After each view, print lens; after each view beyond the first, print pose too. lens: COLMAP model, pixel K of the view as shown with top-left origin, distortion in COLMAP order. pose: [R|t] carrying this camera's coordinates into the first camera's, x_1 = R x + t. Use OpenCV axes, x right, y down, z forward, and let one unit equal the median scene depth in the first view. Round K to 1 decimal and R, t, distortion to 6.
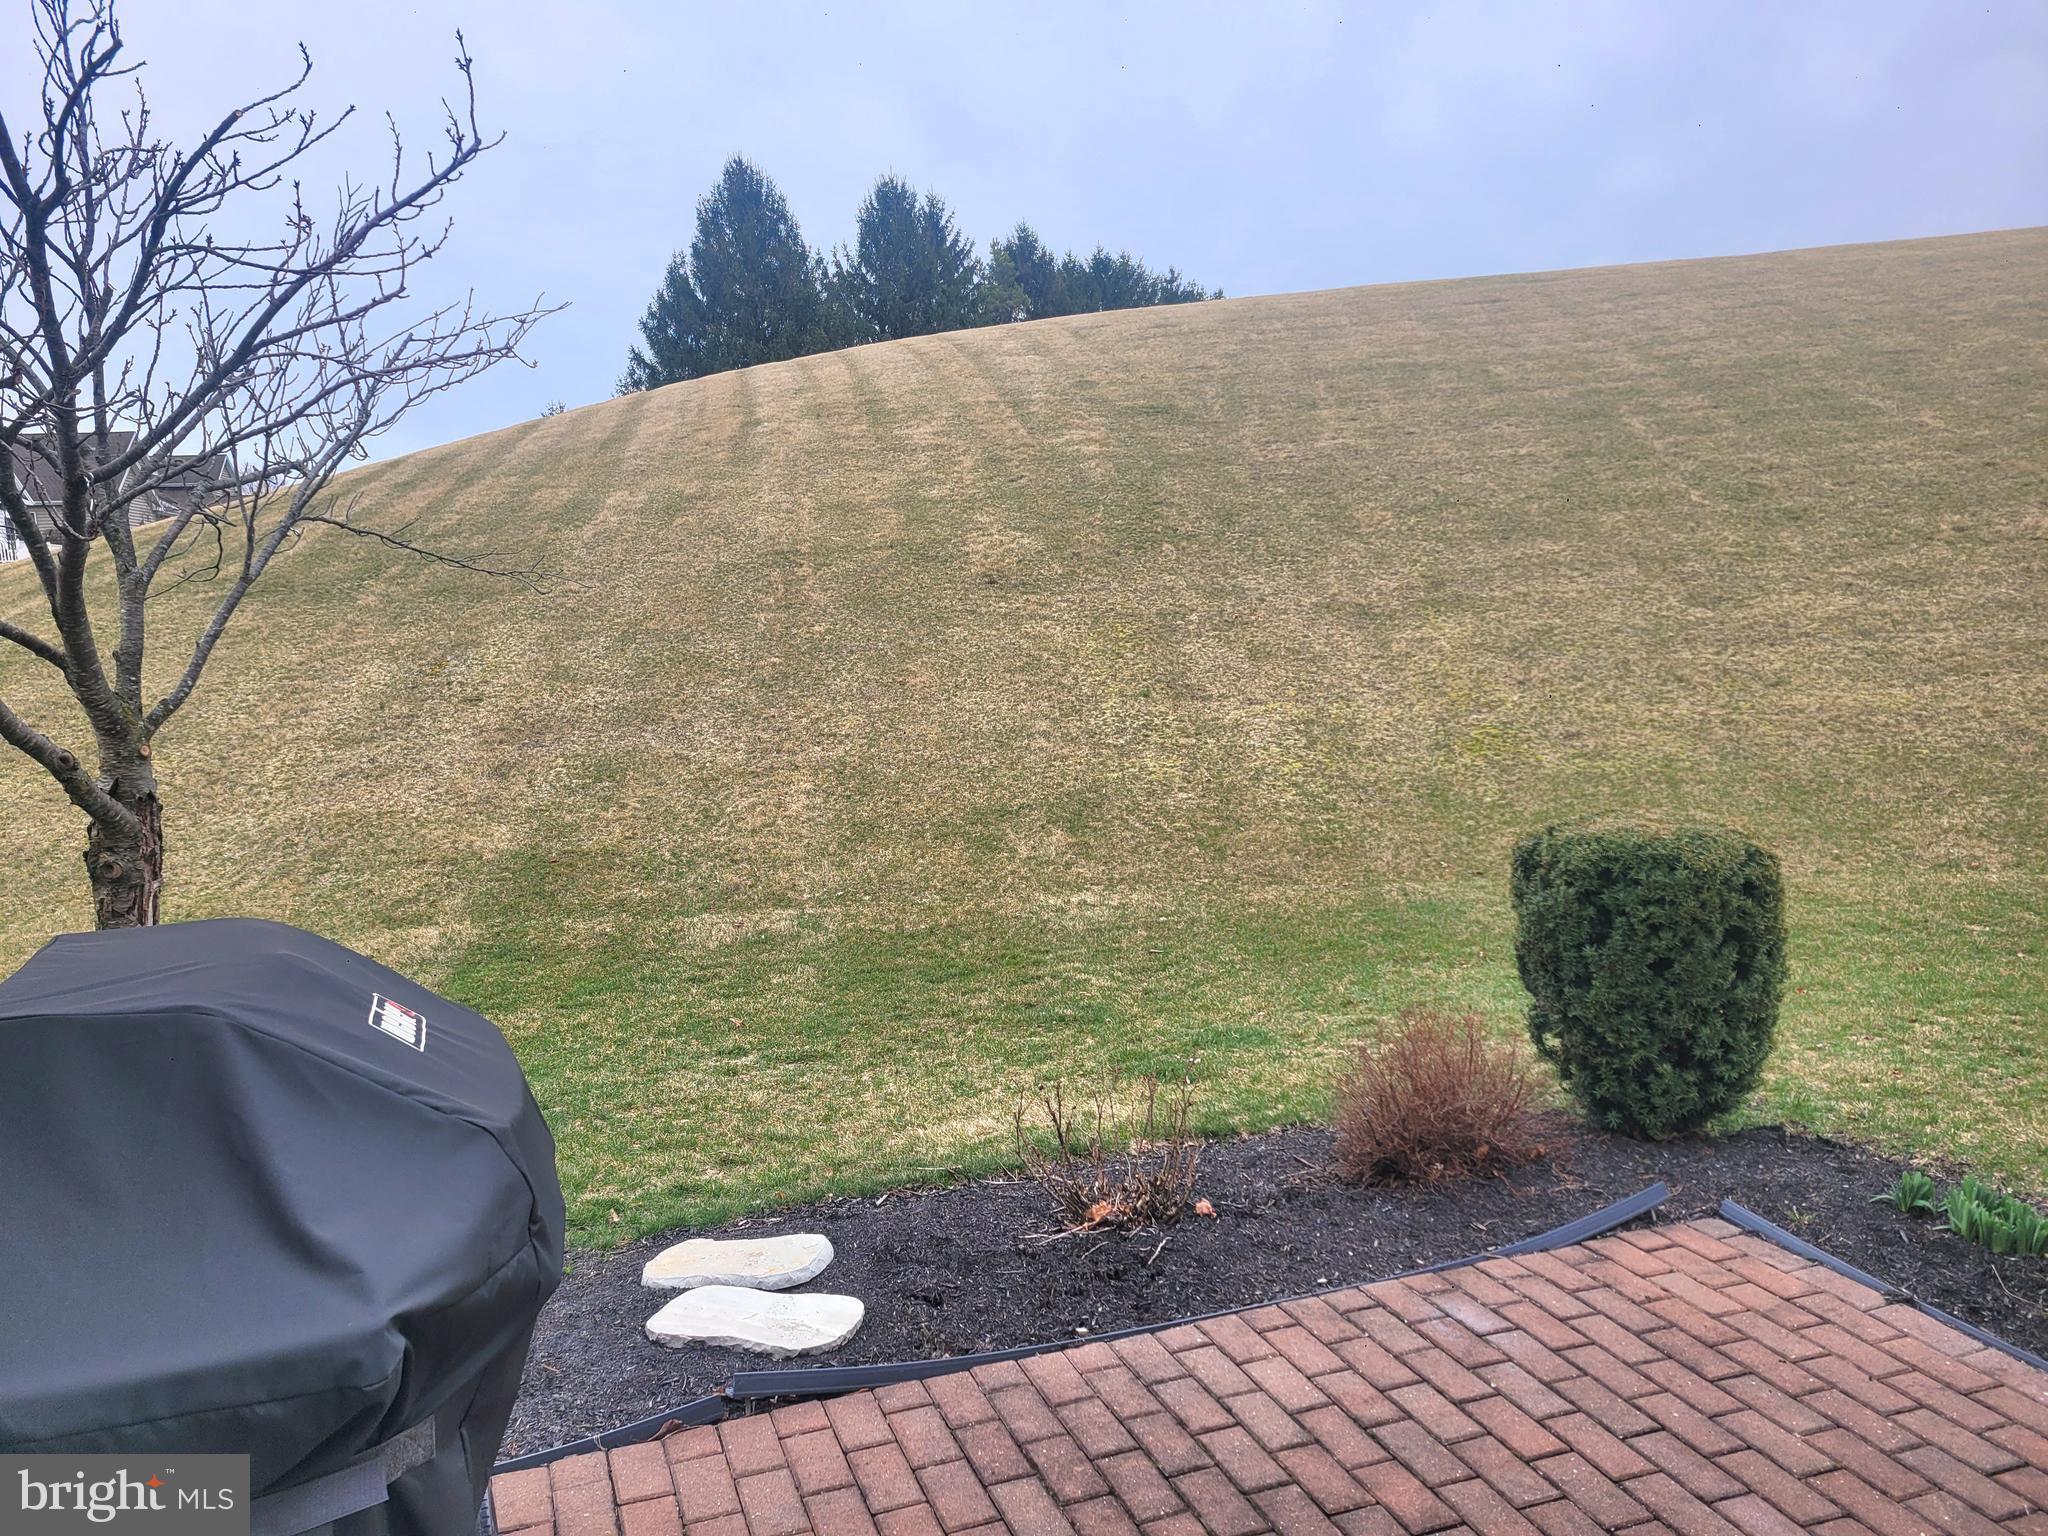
lens RADIAL K [[1558.7, 0, 1024.0], [0, 1558.7, 768.0], [0, 0, 1]] dist [0.071015, -0.056579]
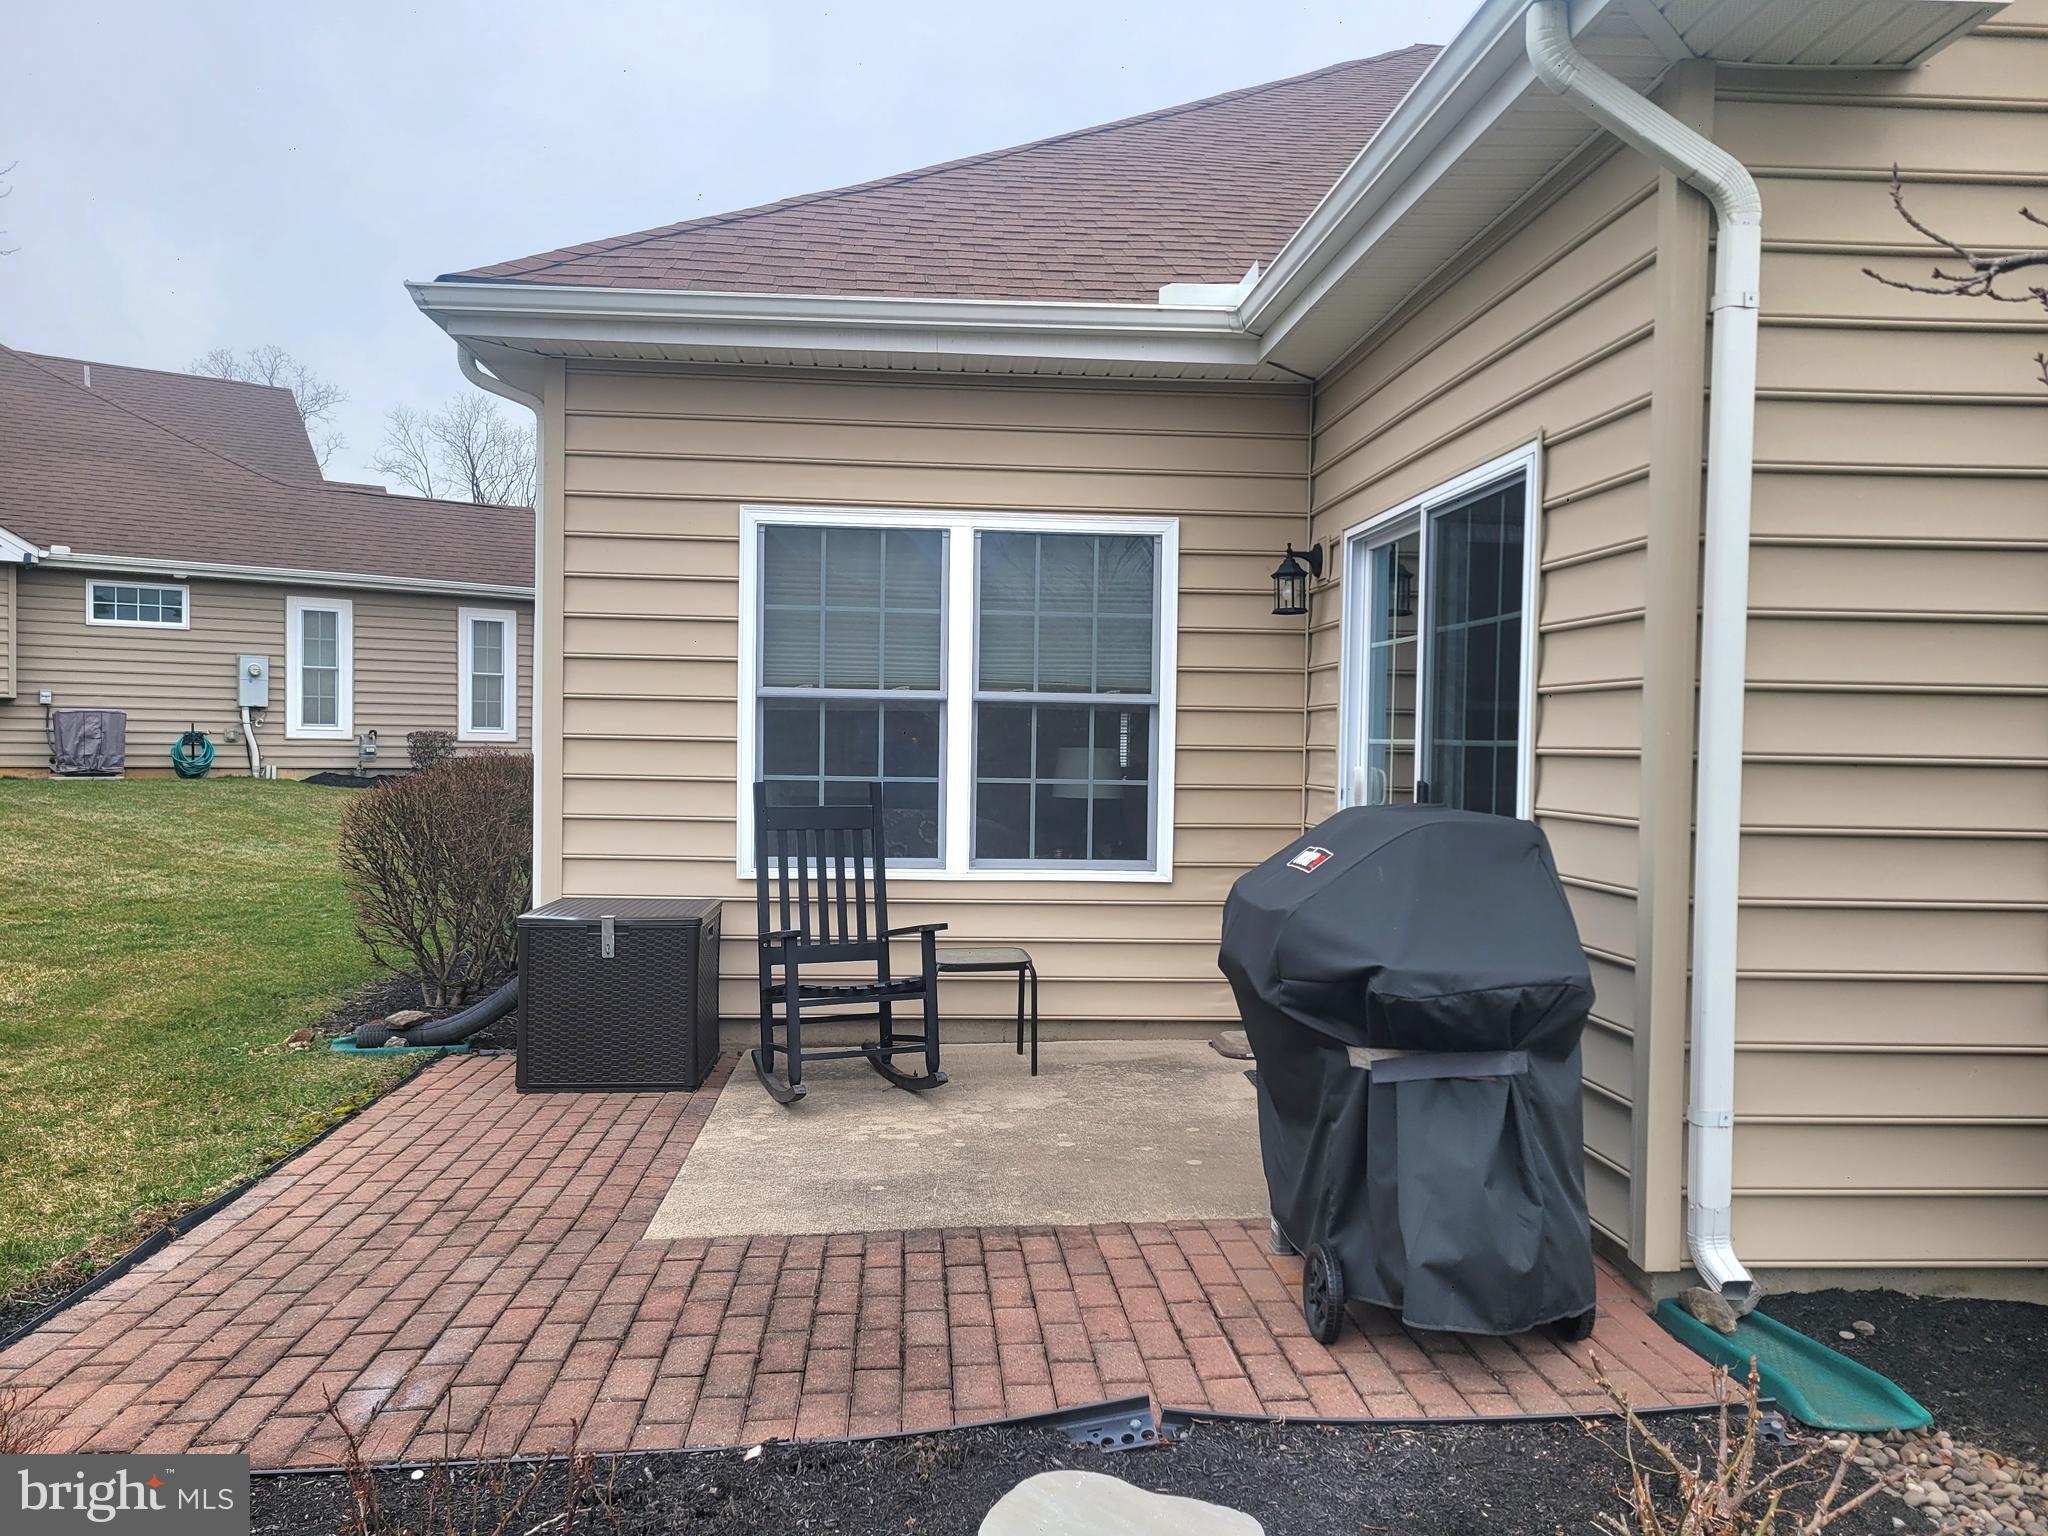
lens RADIAL K [[1558.7, 0, 1024.0], [0, 1558.7, 768.0], [0, 0, 1]] dist [0.071015, -0.056579]
pose [[-0.964754, 0.029366, 0.261512, -0.376933], [0.059867, 0.992188, 0.109444, -0.111411], [-0.256255, 0.121243, -0.958975, 1.912297]]
